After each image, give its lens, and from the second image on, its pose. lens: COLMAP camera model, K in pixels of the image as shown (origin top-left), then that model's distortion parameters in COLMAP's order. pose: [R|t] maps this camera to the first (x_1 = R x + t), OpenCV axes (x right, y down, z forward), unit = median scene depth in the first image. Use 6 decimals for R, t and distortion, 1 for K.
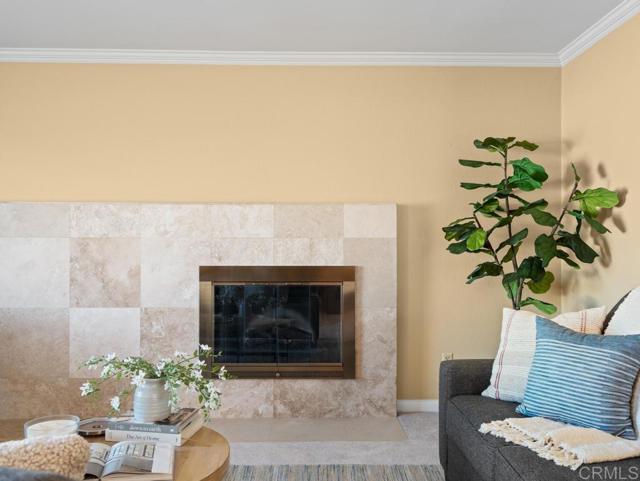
lens RADIAL K [[550.3, 0, 320.8], [0, 550.3, 240.5], [0, 0, 1]] dist [0.009914, -0.010644]
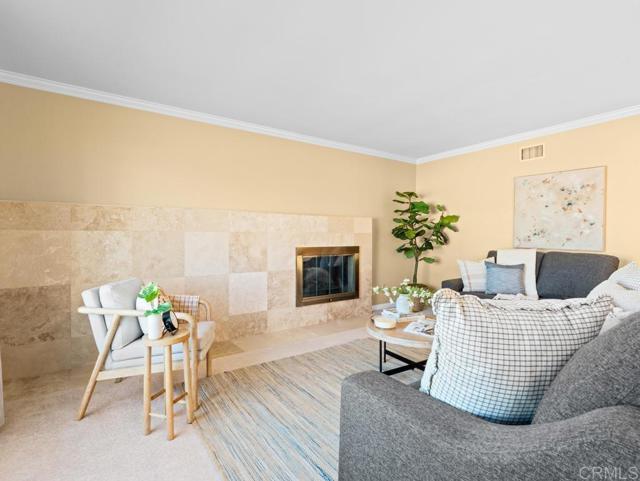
lens RADIAL K [[325.3, 0, 319.1], [0, 325.3, 236.5], [0, 0, 1]] dist [0.008894, -0.002680]
pose [[0.825943, -0.000158, 0.563754, -0.783632], [-0.008547, 0.999882, 0.012802, -0.005700], [-0.563690, -0.015392, 0.825843, 0.036178]]
